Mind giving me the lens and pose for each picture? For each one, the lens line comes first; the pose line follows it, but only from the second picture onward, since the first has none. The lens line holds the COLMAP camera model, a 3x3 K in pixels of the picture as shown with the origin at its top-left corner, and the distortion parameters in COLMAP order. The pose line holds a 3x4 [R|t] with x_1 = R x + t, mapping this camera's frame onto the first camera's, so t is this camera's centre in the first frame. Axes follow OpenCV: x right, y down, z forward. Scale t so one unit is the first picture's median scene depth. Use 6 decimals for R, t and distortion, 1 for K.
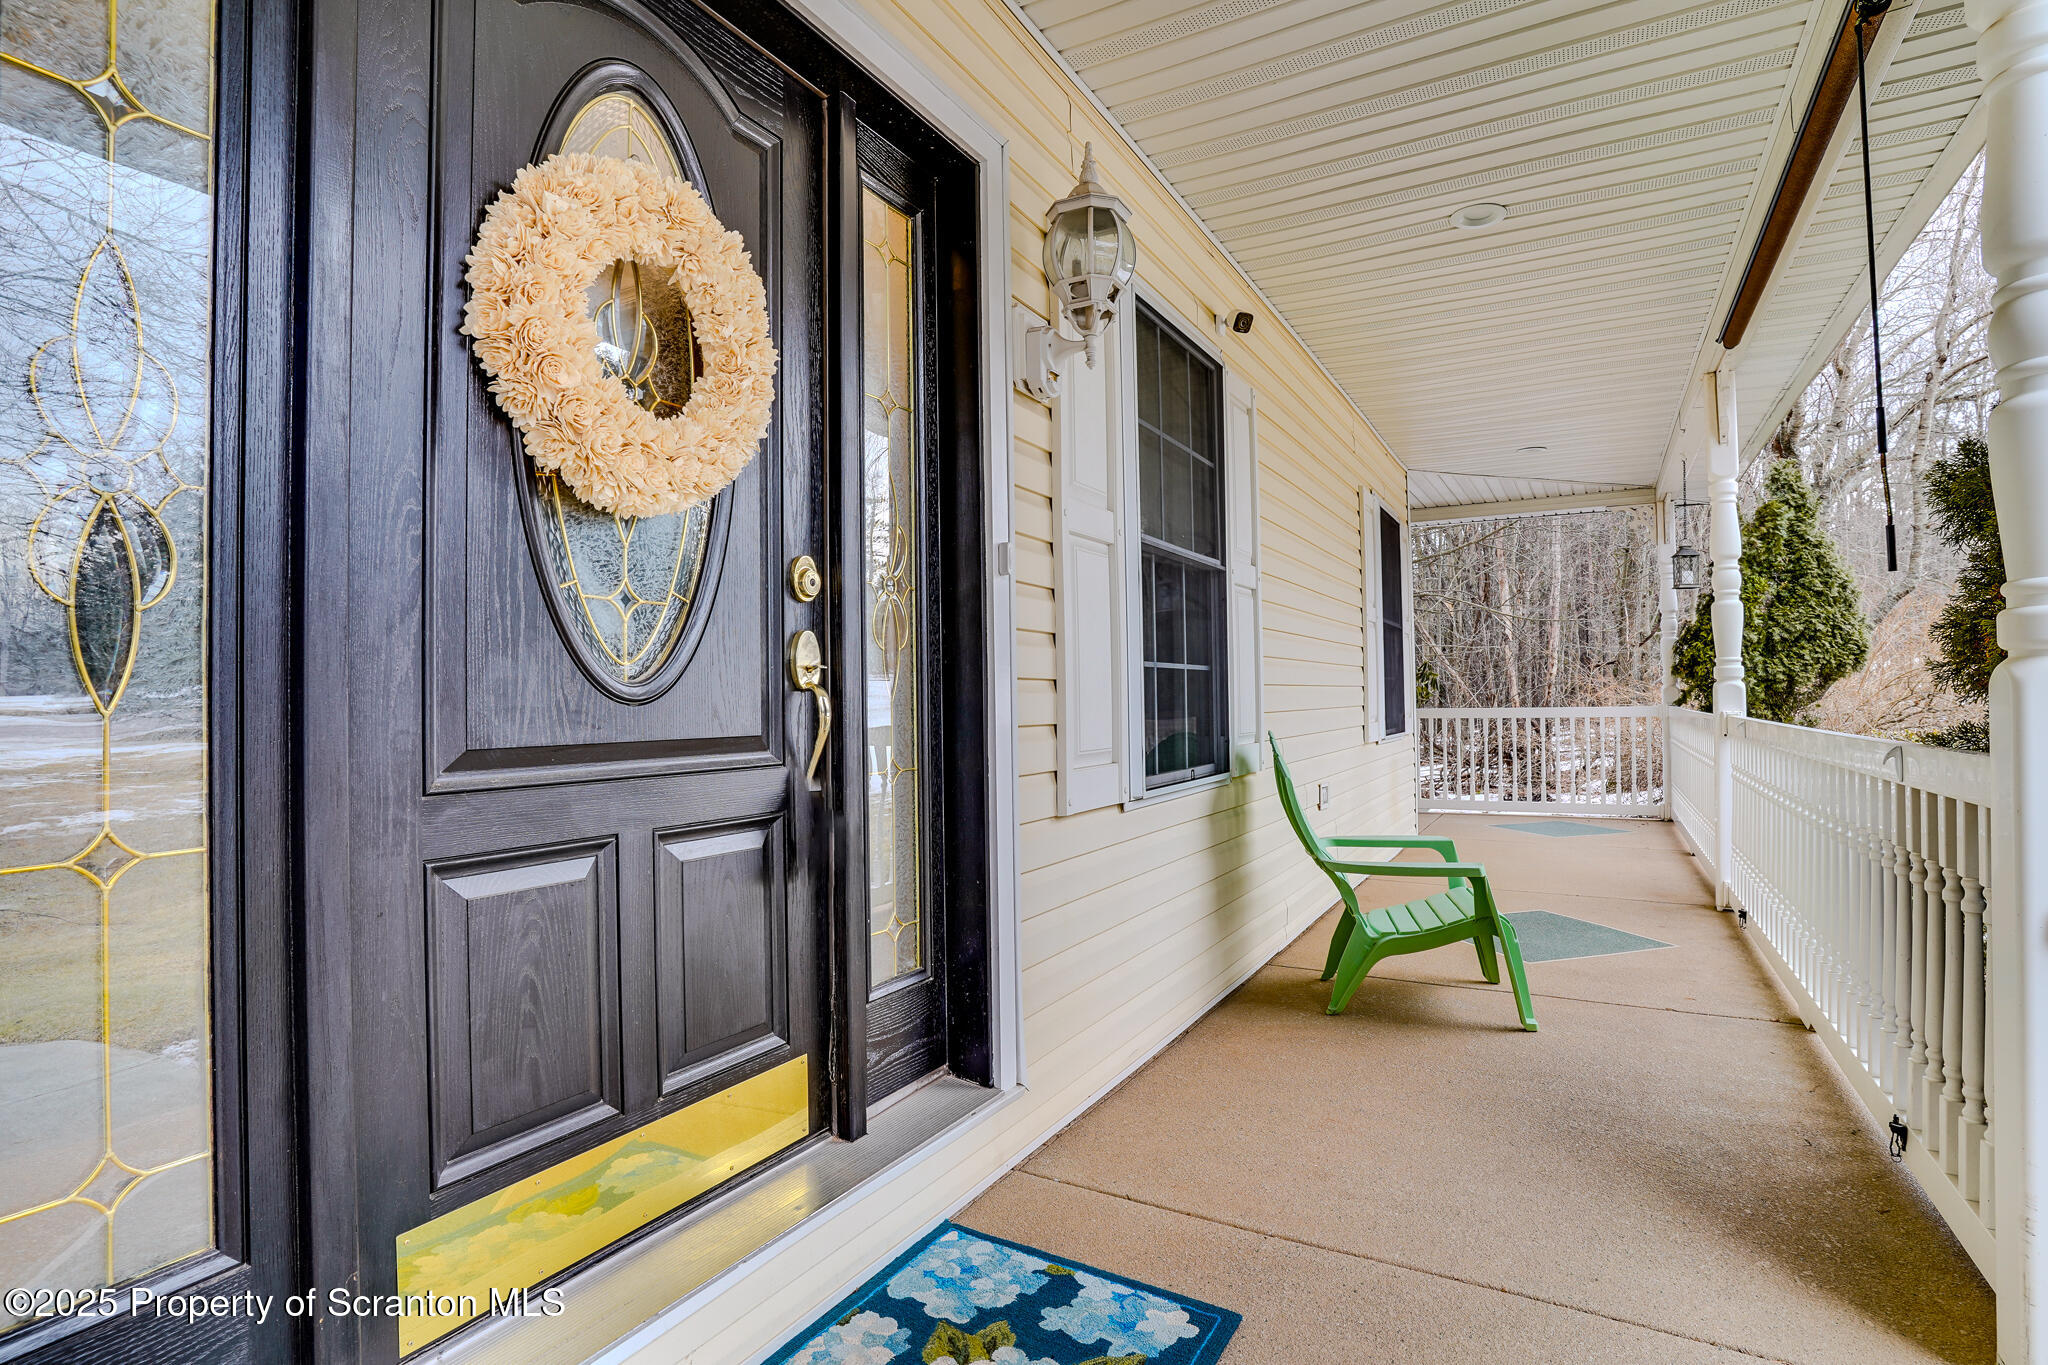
lens RADIAL K [[1052.7, 0, 1021.6], [0, 1052.7, 679.2], [0, 0, 1]] dist [-0.086412, 0.040301]
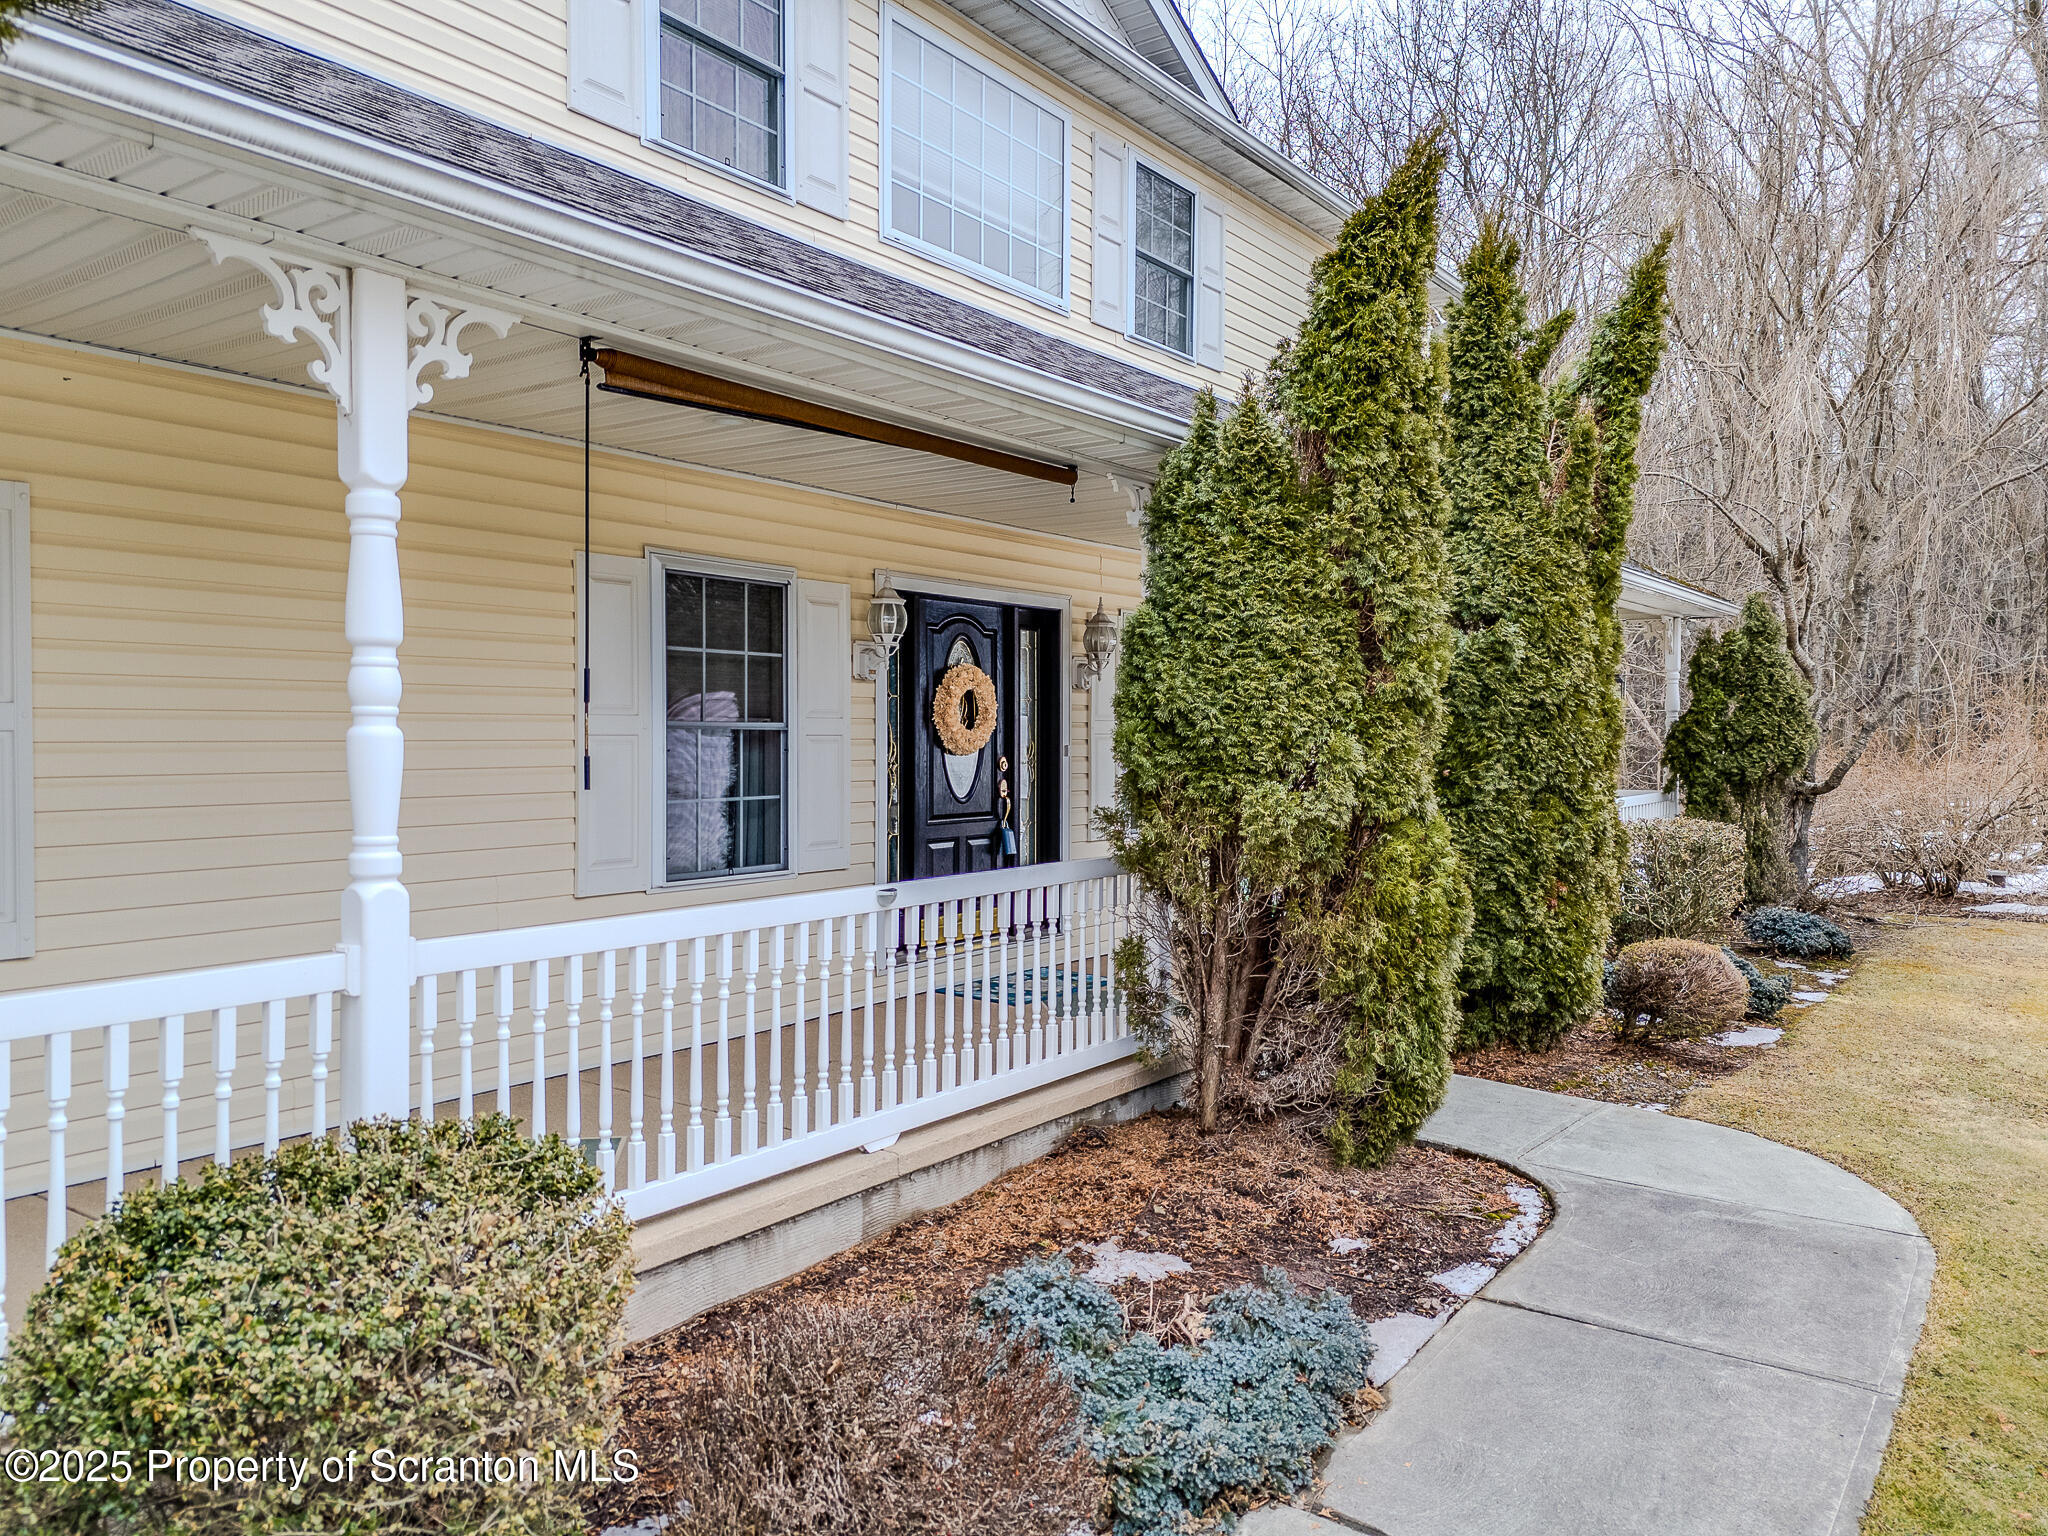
lens RADIAL K [[1499.1, 0, 1024.5], [0, 1499.1, 763.8], [0, 0, 1]] dist [0.001997, 0.000681]
pose [[0.992007, 0.014564, -0.125342, 0.384111], [-0.010412, 0.999377, 0.033720, -0.215002], [0.125755, -0.032146, 0.991540, -3.111821]]
